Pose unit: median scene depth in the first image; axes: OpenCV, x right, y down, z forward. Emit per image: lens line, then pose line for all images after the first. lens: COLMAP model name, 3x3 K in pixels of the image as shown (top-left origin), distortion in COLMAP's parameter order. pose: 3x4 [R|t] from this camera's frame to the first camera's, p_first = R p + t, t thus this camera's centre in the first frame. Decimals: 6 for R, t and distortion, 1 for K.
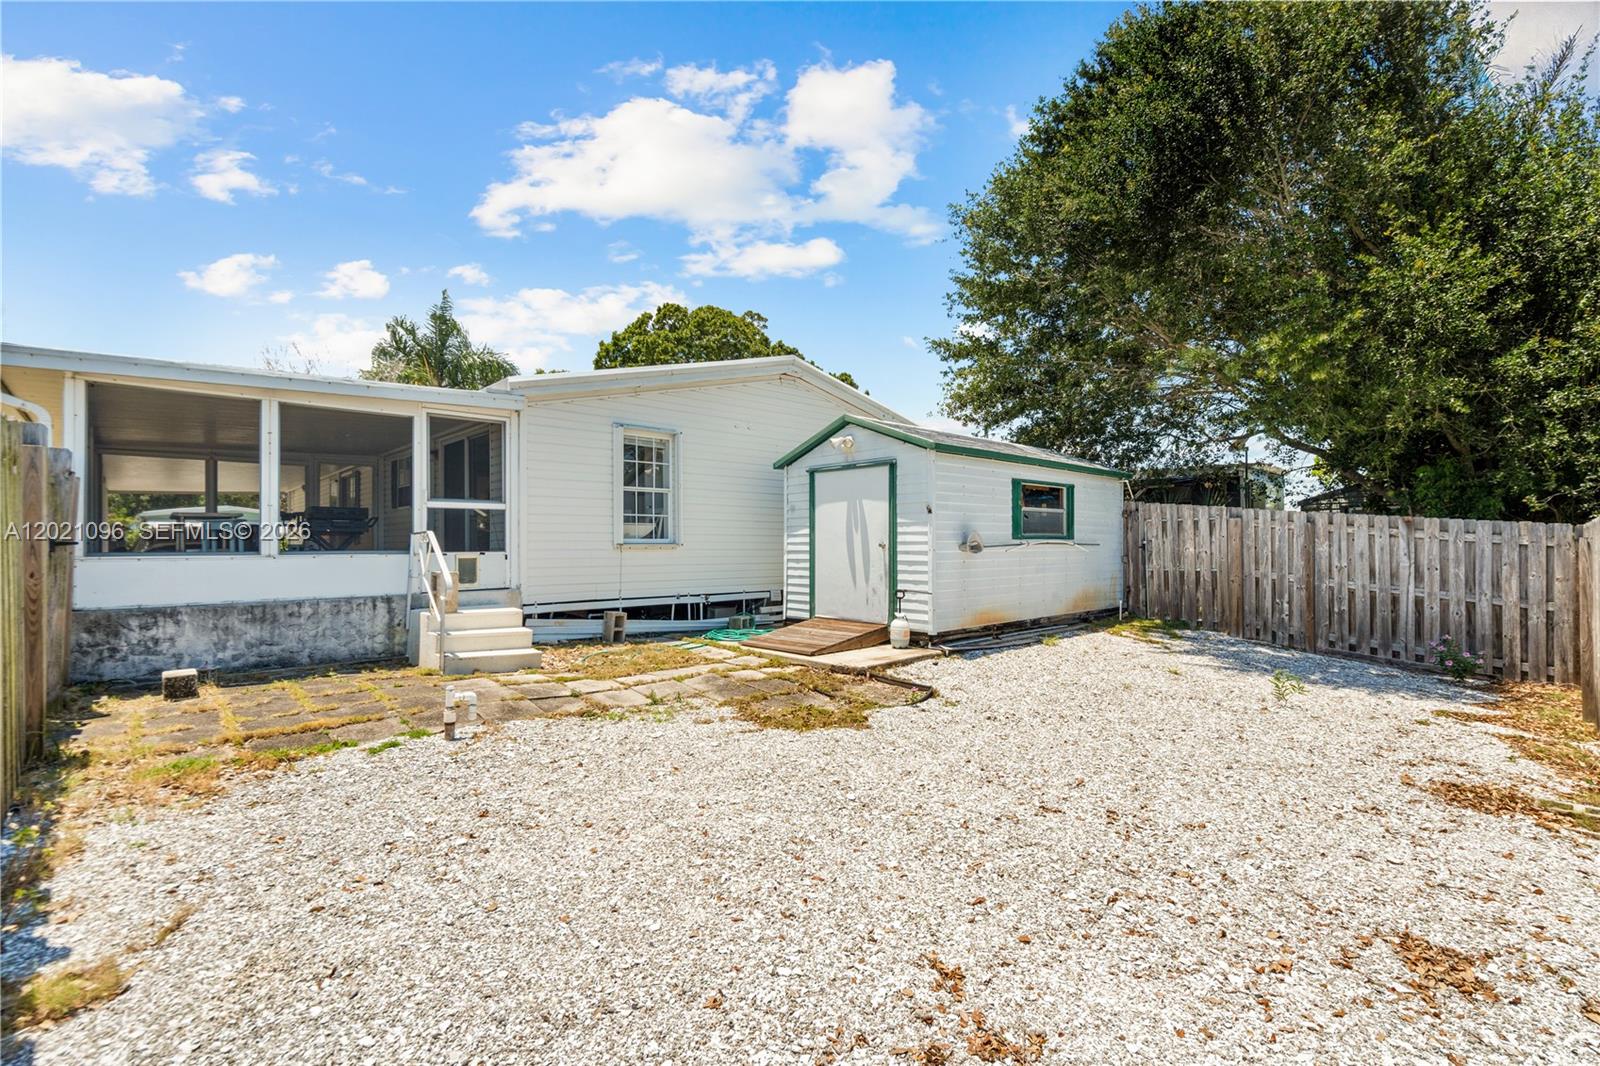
lens RADIAL K [[754.9, 0, 803.9], [0, 754.9, 536.4], [0, 0, 1]] dist [-0.001257, 0.001328]
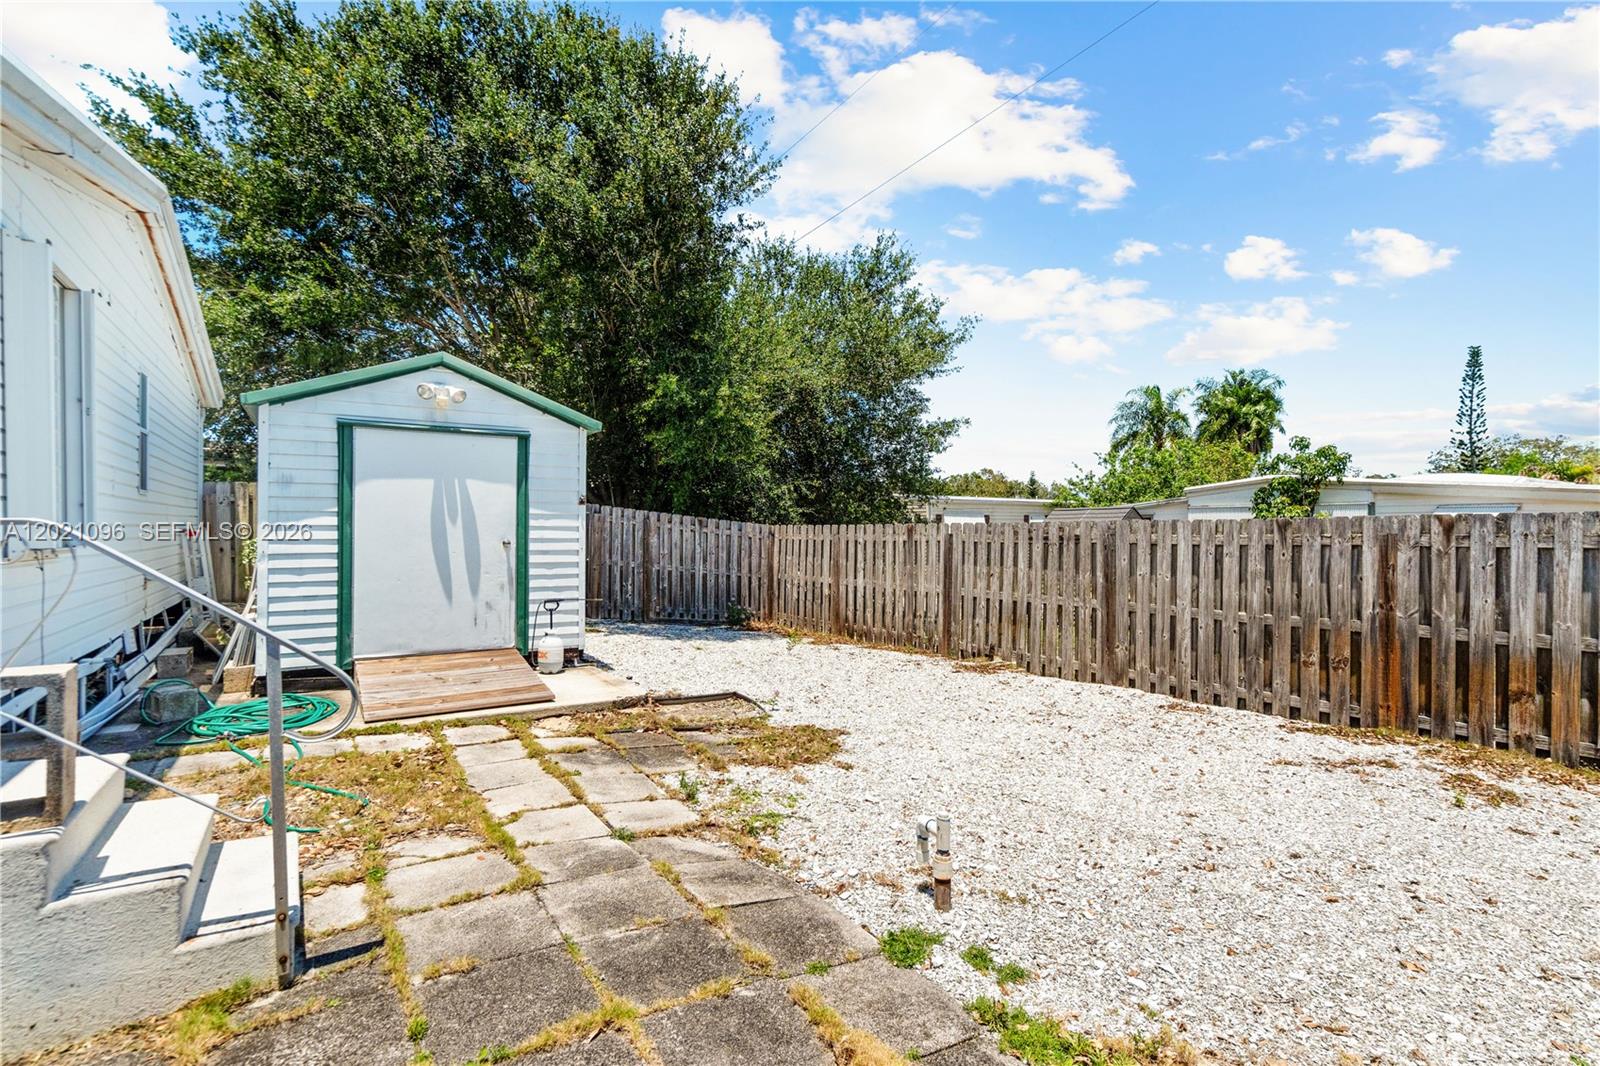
lens RADIAL K [[772.8, 0, 804.0], [0, 772.8, 535.2], [0, 0, 1]] dist [-0.002318, -0.000218]
pose [[0.160570, -0.005374, 0.987010, -0.600182], [-0.012847, 0.999889, 0.007534, -0.005823], [-0.986941, -0.013890, 0.160483, 0.579506]]
